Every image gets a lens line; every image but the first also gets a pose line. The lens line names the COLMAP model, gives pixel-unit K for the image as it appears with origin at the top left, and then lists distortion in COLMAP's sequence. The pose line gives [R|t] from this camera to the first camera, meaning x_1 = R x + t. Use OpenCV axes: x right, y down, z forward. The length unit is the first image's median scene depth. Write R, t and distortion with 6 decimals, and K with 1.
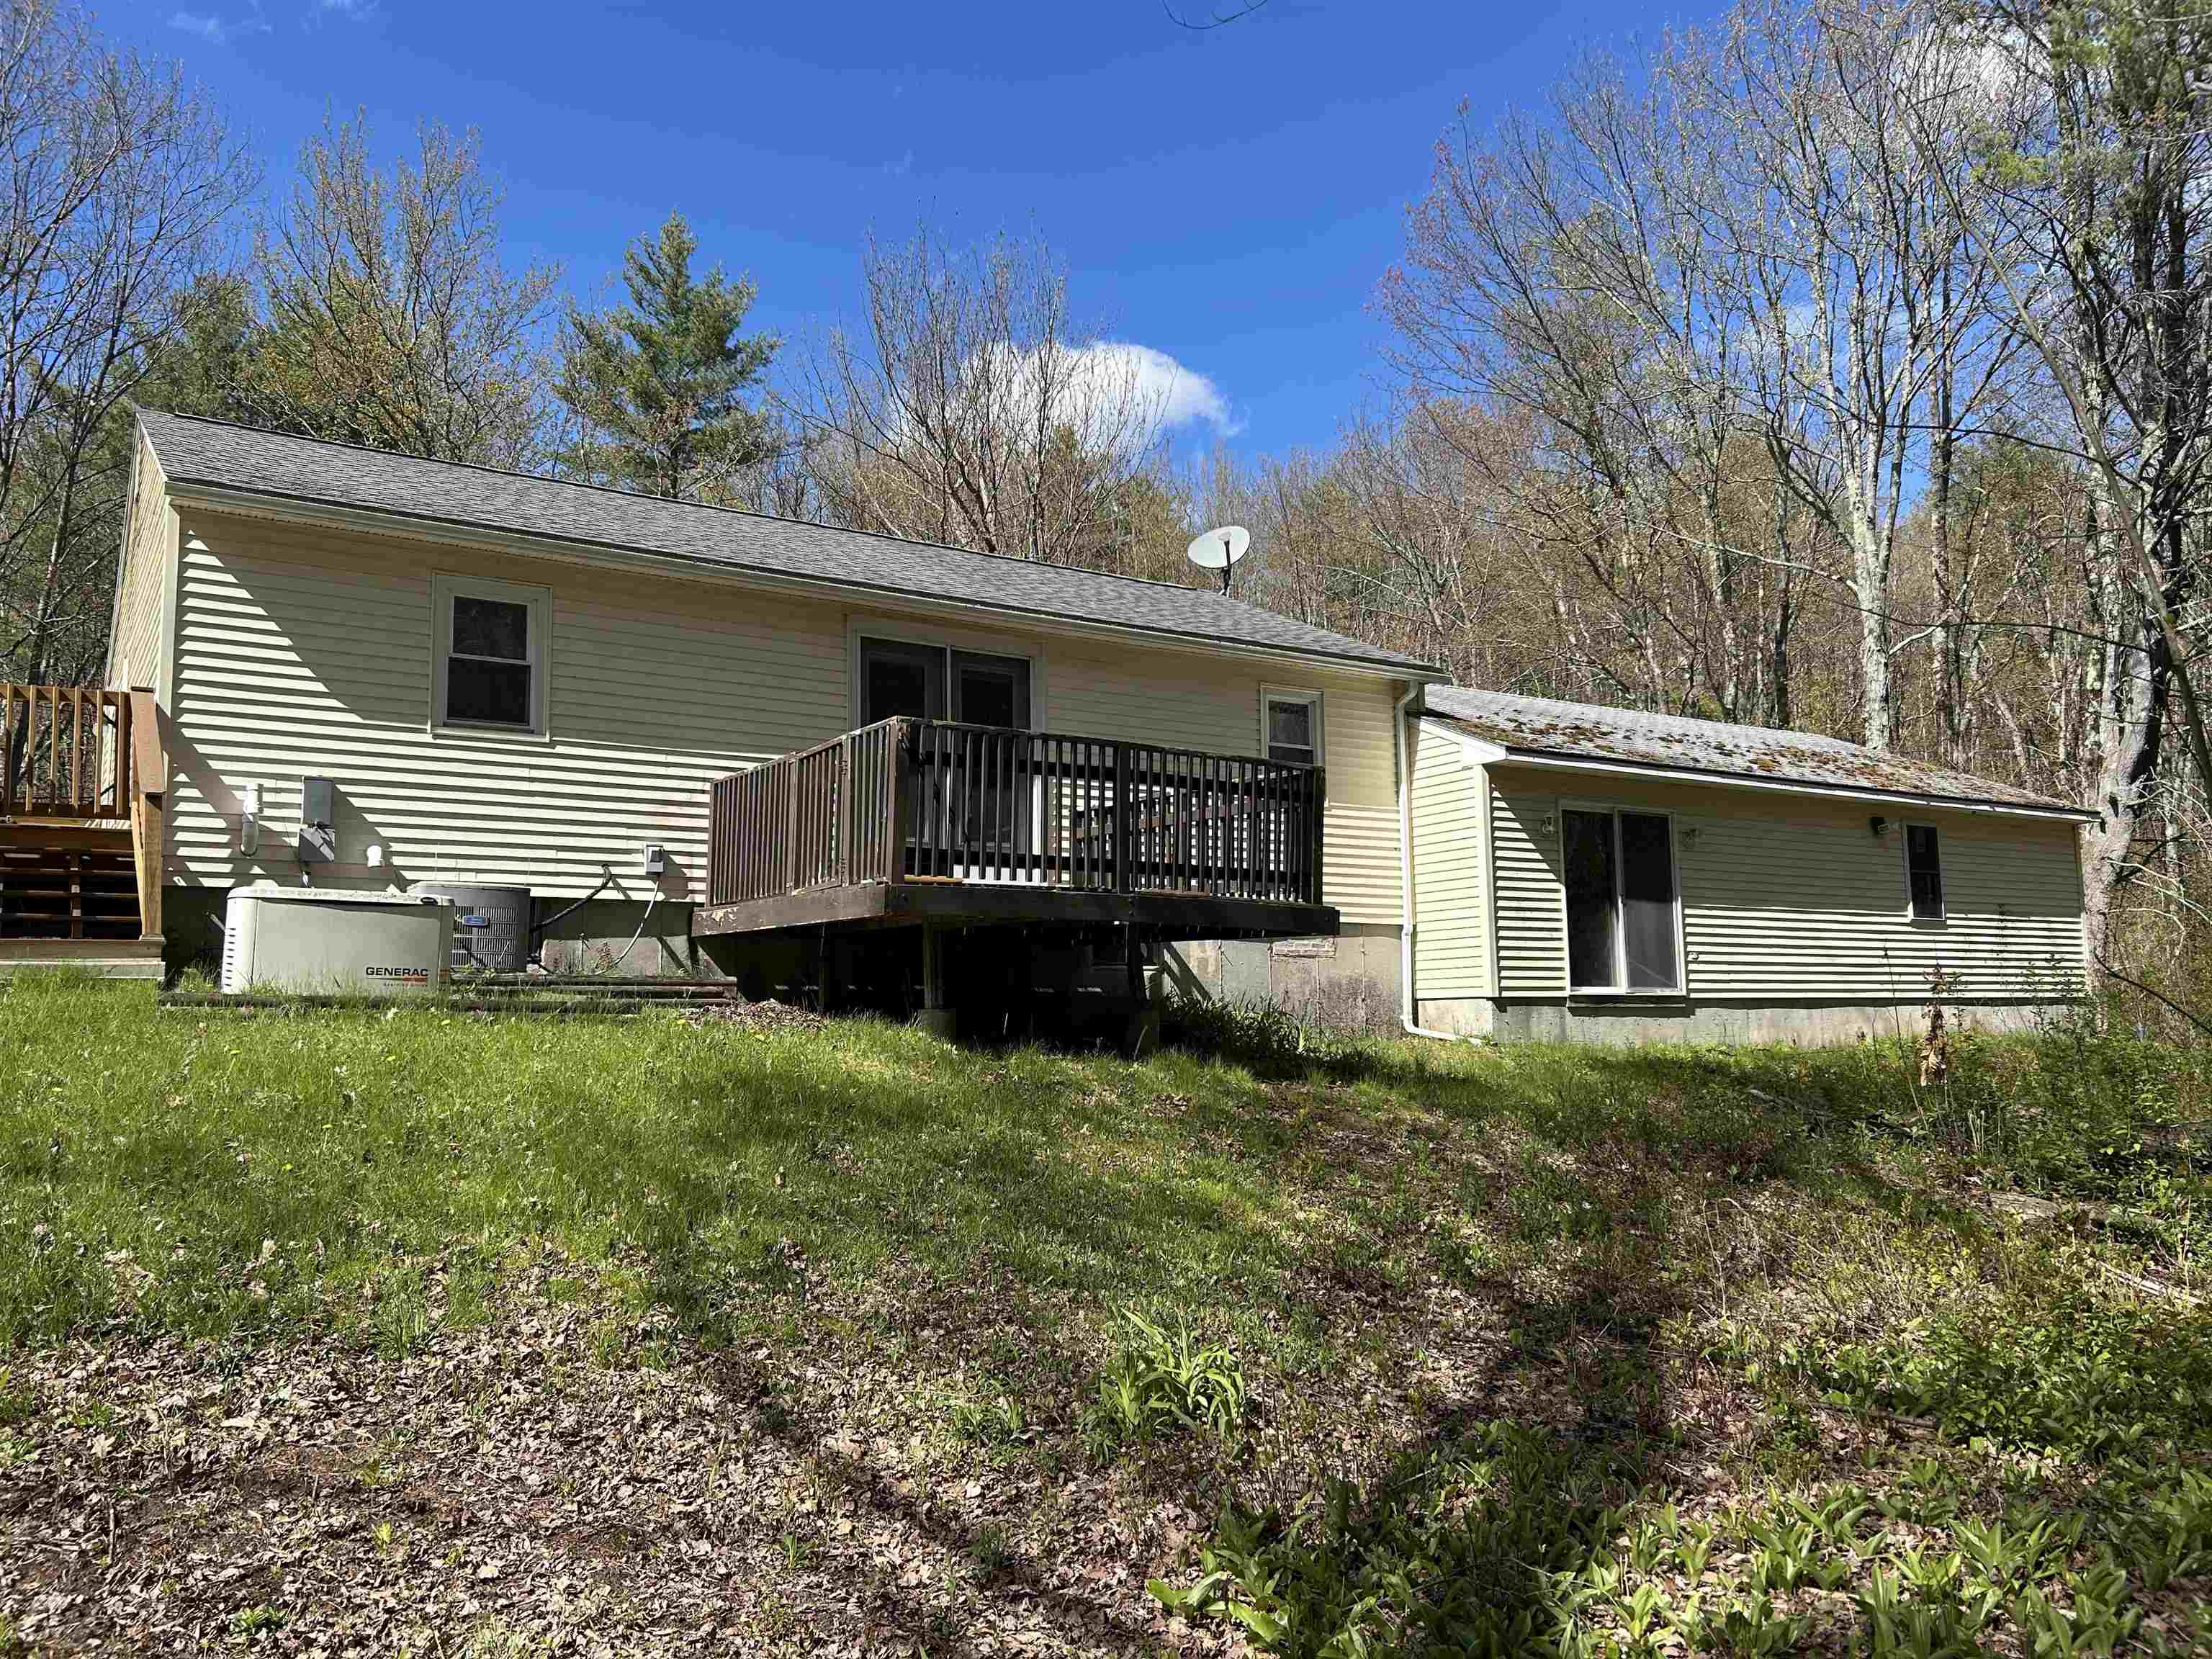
lens RADIAL K [[1631.8, 0, 1106.0], [0, 1631.8, 829.5], [0, 0, 1]] dist [0.081976, -0.112296]
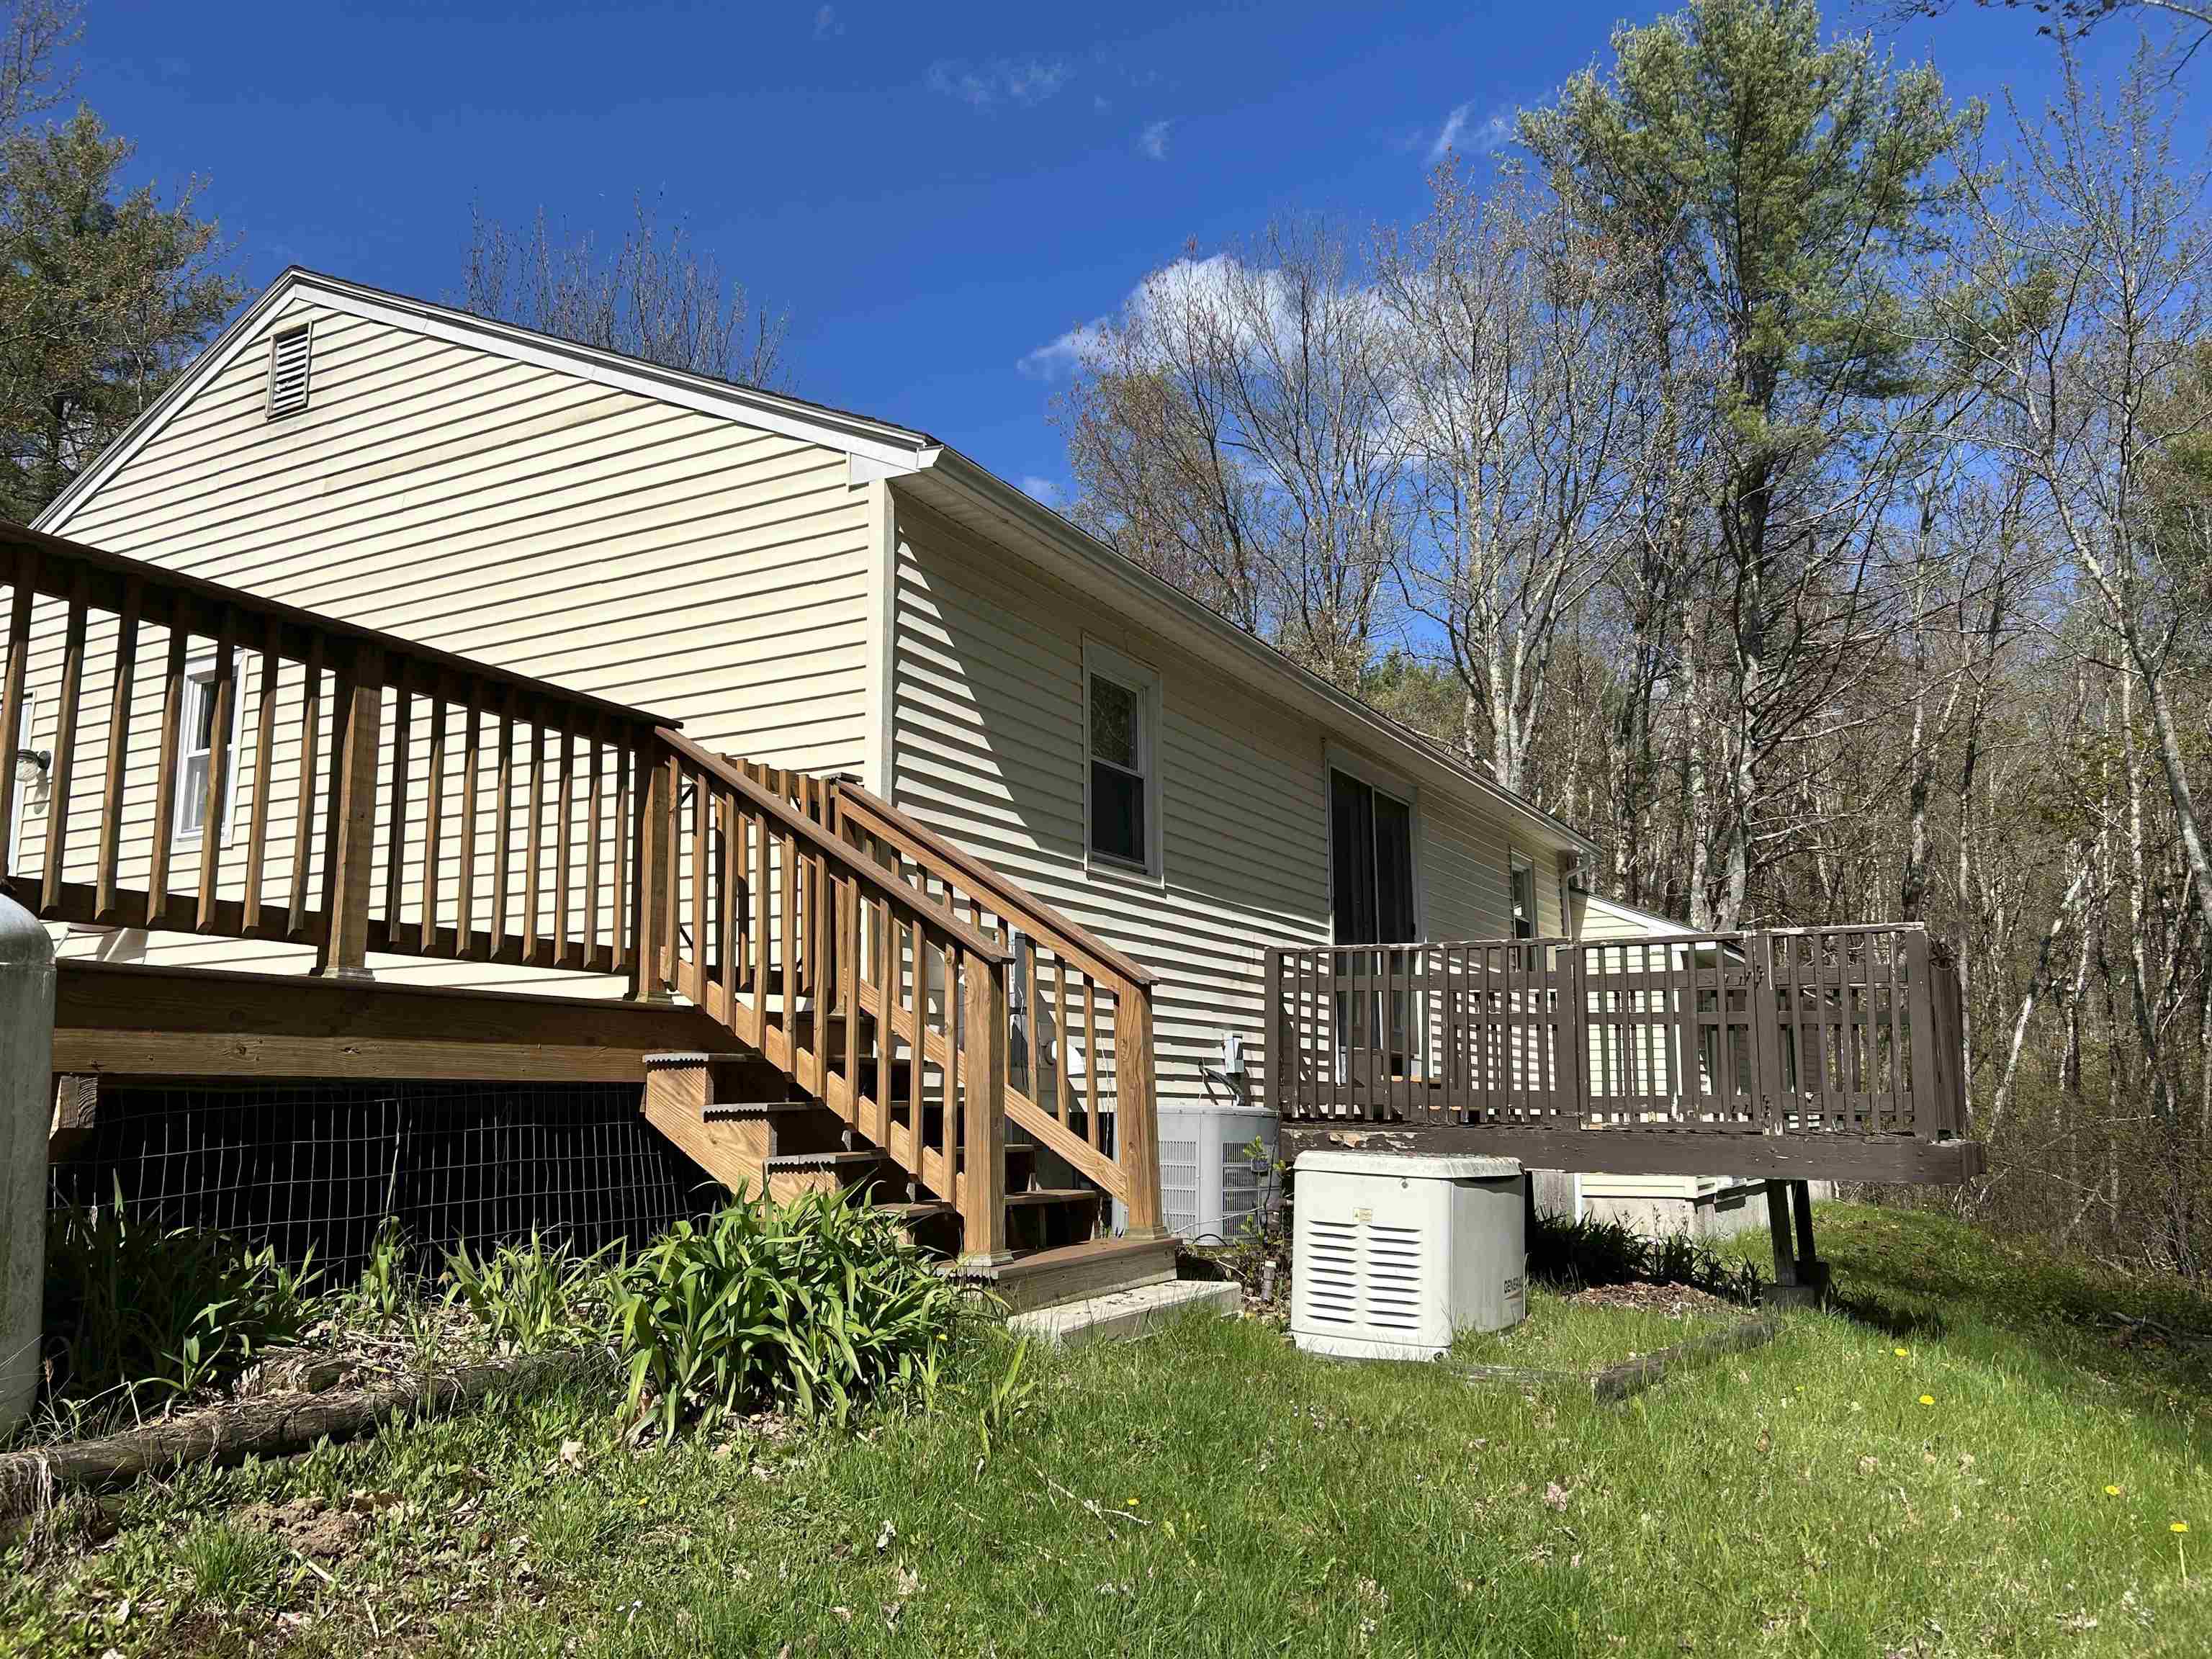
lens RADIAL K [[1631.8, 0, 1106.0], [0, 1631.8, 829.5], [0, 0, 1]] dist [0.081976, -0.112296]
pose [[0.891456, 0.092187, 0.443630, -0.676362], [-0.067598, 0.995186, -0.070964, -0.026984], [-0.448036, 0.033273, 0.893396, 0.384531]]
